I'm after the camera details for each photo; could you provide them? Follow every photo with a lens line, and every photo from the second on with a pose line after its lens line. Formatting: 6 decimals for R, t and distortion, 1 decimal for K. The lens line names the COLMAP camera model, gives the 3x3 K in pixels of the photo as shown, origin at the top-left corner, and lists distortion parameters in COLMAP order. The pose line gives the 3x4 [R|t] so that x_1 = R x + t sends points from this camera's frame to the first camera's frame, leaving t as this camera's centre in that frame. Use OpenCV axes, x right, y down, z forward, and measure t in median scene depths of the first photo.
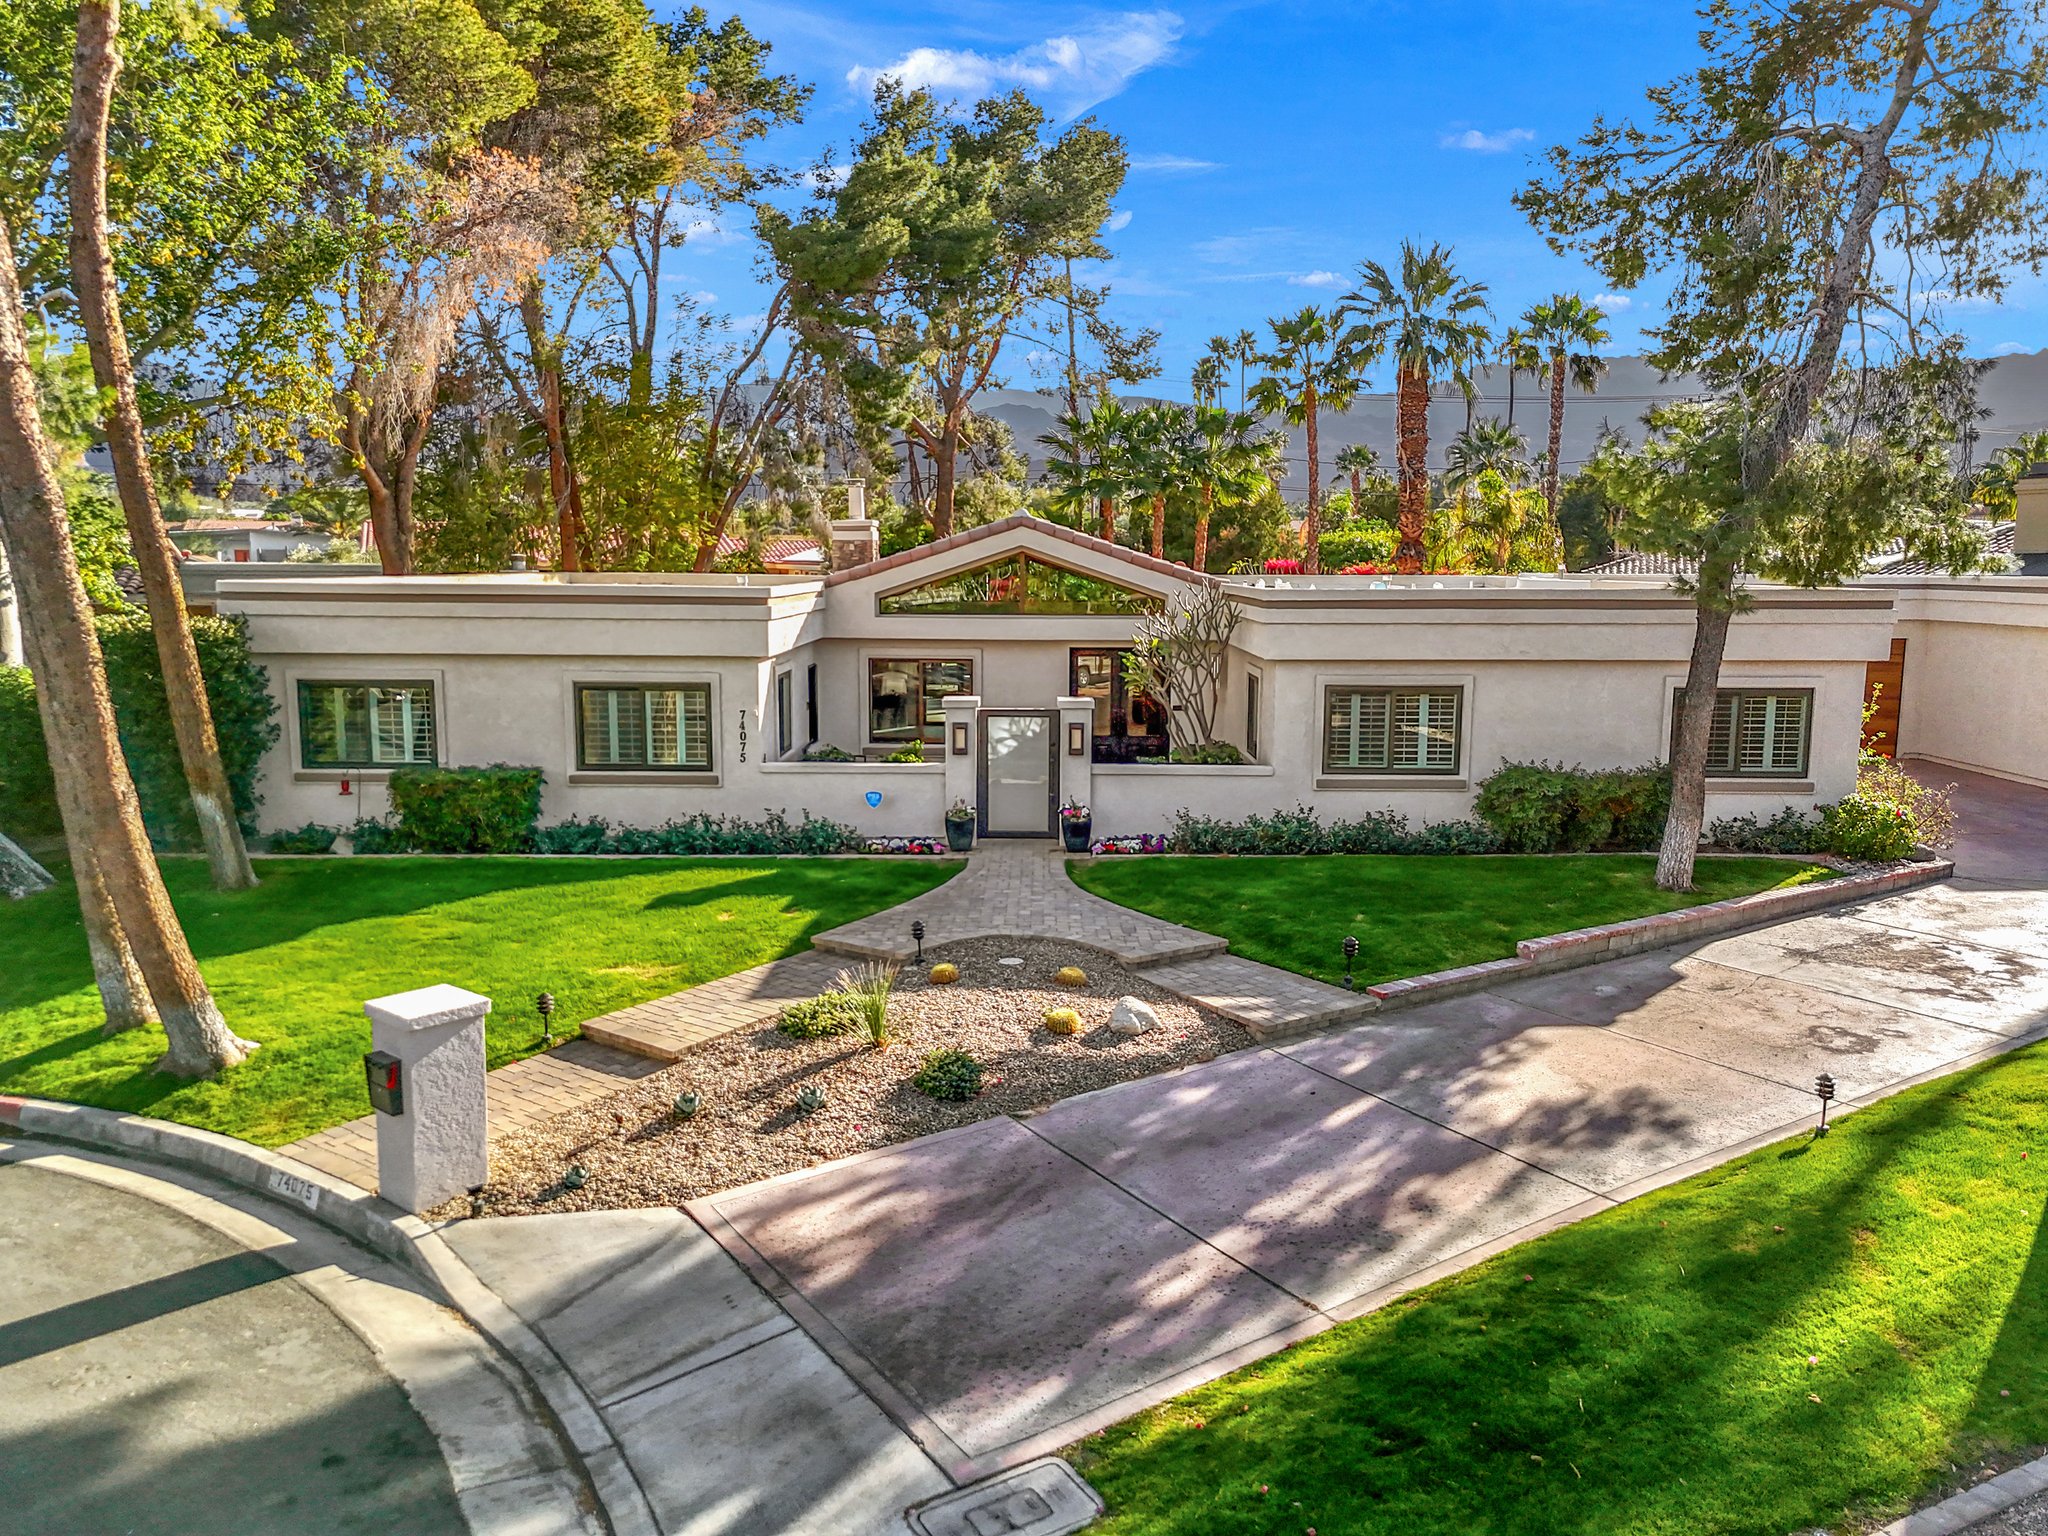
lens RADIAL K [[1538.1, 0, 1024.0], [0, 1538.1, 768.0], [0, 0, 1]] dist [0.083328, -0.096712]
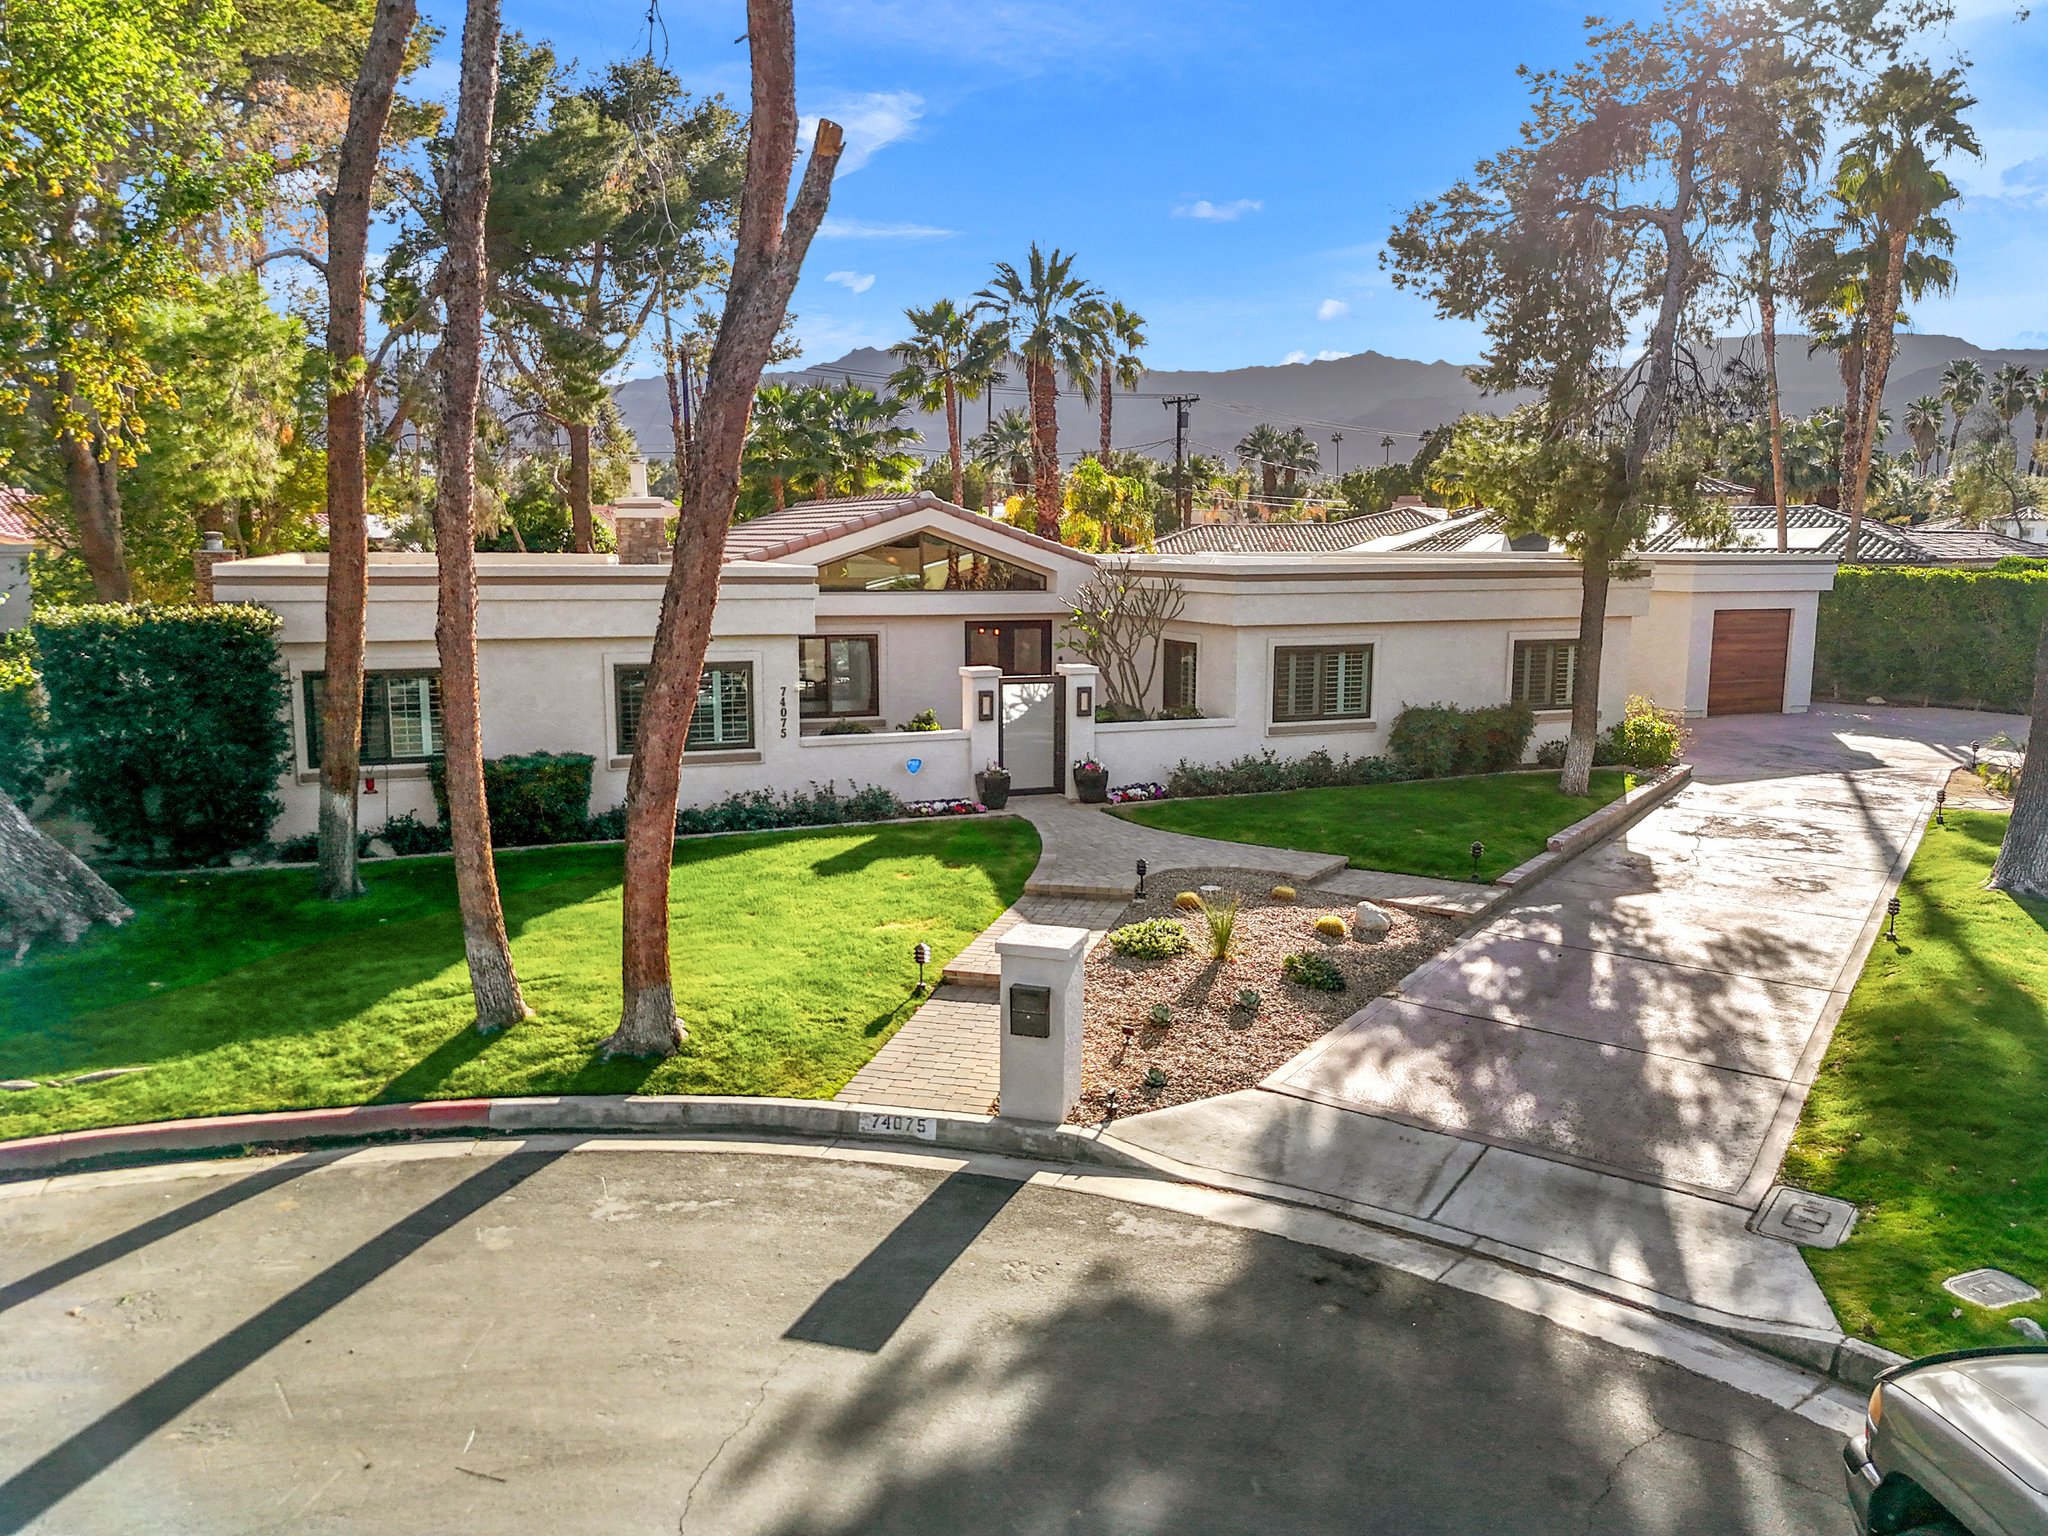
lens RADIAL K [[1538.1, 0, 1024.0], [0, 1538.1, 768.0], [0, 0, 1]] dist [0.083328, -0.096712]
pose [[0.923013, -0.058118, 0.380354, -0.674027], [0.052378, 0.998303, 0.025433, -0.001885], [-0.381187, -0.003553, 0.924491, -0.023164]]
